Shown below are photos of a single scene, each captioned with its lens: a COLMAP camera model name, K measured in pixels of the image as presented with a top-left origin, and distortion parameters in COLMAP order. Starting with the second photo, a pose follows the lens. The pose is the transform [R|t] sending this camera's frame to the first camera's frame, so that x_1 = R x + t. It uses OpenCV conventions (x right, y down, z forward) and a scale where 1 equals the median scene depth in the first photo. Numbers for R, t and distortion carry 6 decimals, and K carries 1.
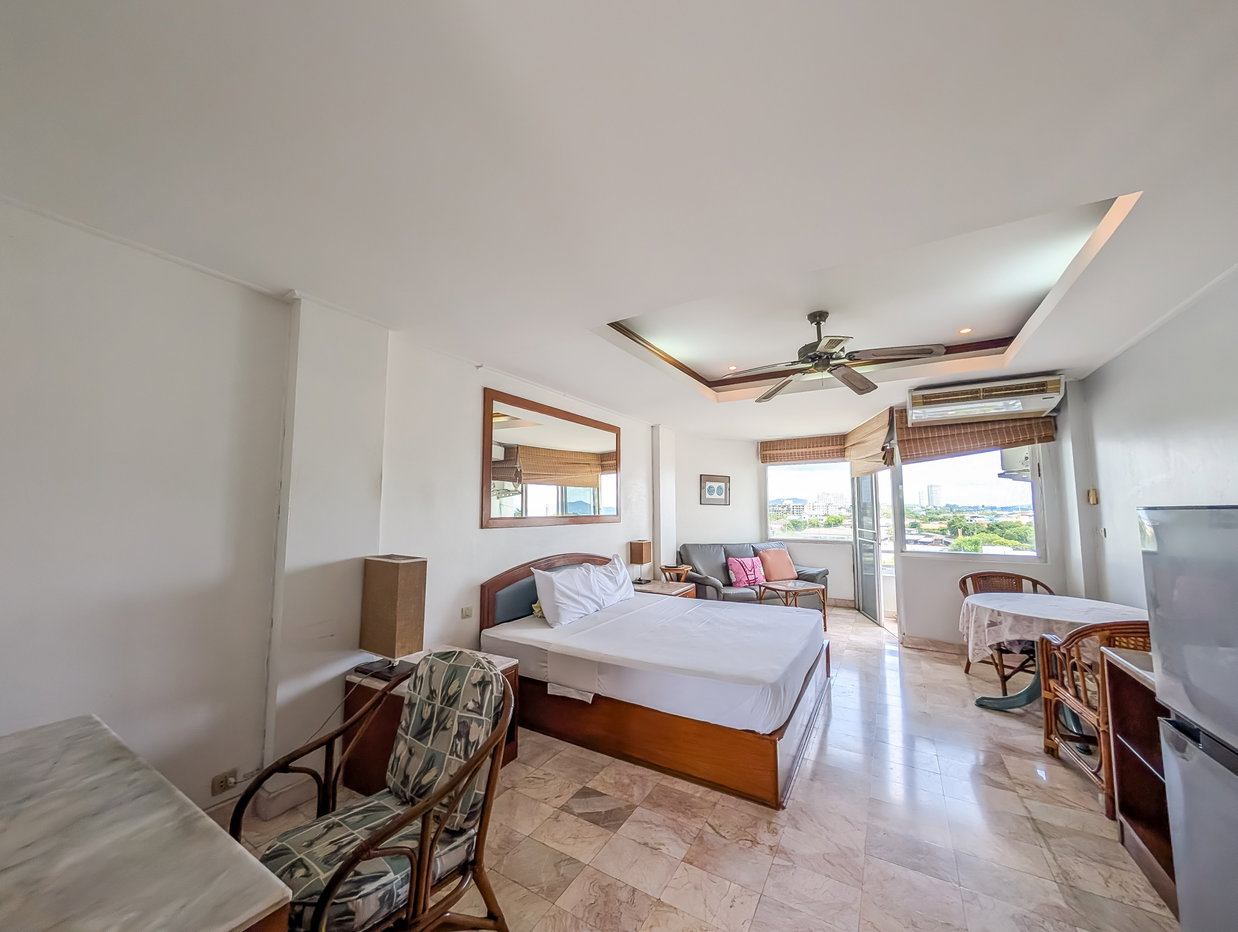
lens RADIAL K [[462.7, 0, 616.3], [0, 462.7, 470.2], [0, 0, 1]] dist [0.000062, 0.000115]
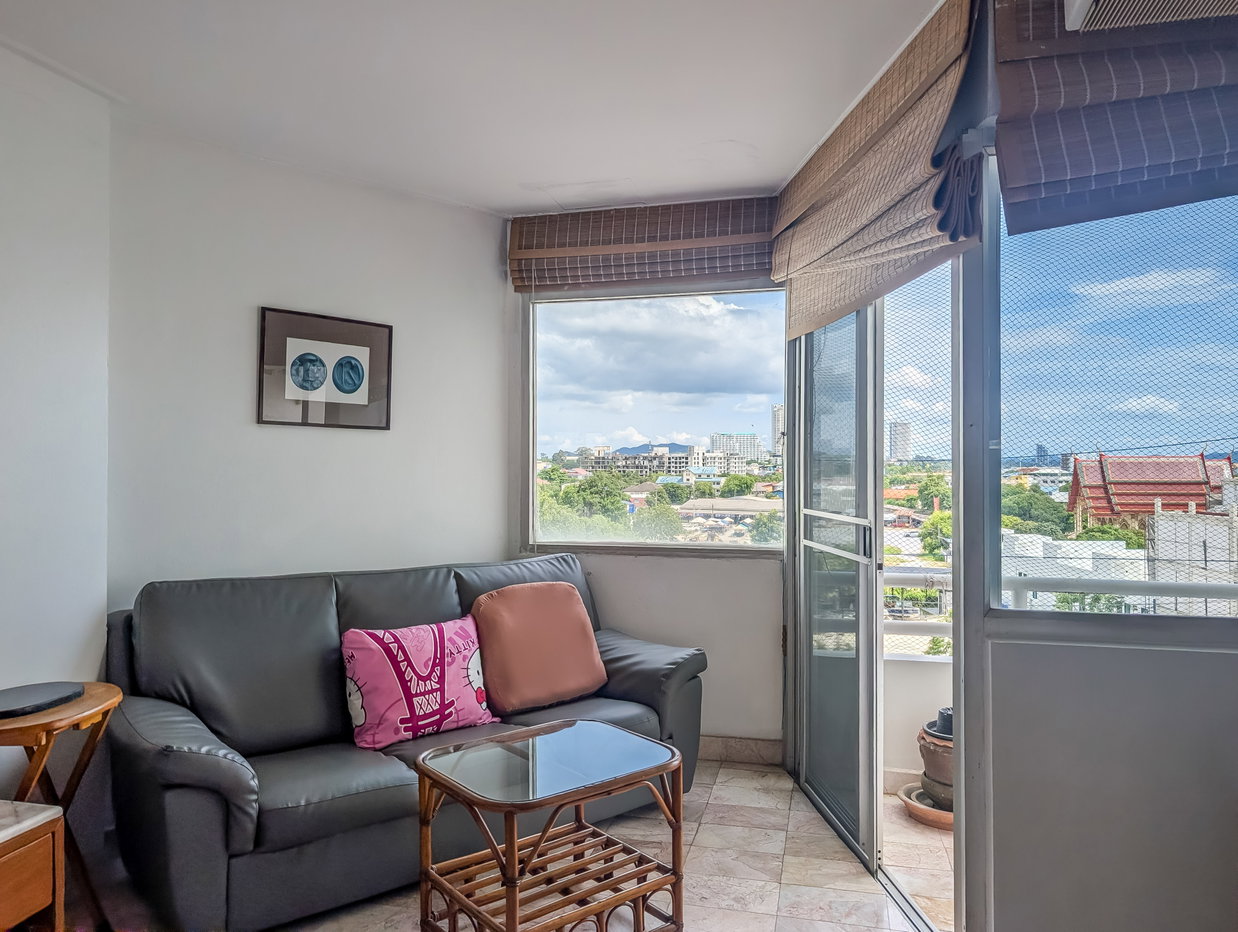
lens RADIAL K [[896.2, 0, 601.2], [0, 896.2, 450.8], [0, 0, 1]] dist [0.002534, -0.001195]
pose [[0.959470, 0.005473, 0.281758, 0.276100], [-0.024873, 0.997554, 0.065324, 0.063644], [-0.280711, -0.069684, 0.957259, 0.572760]]
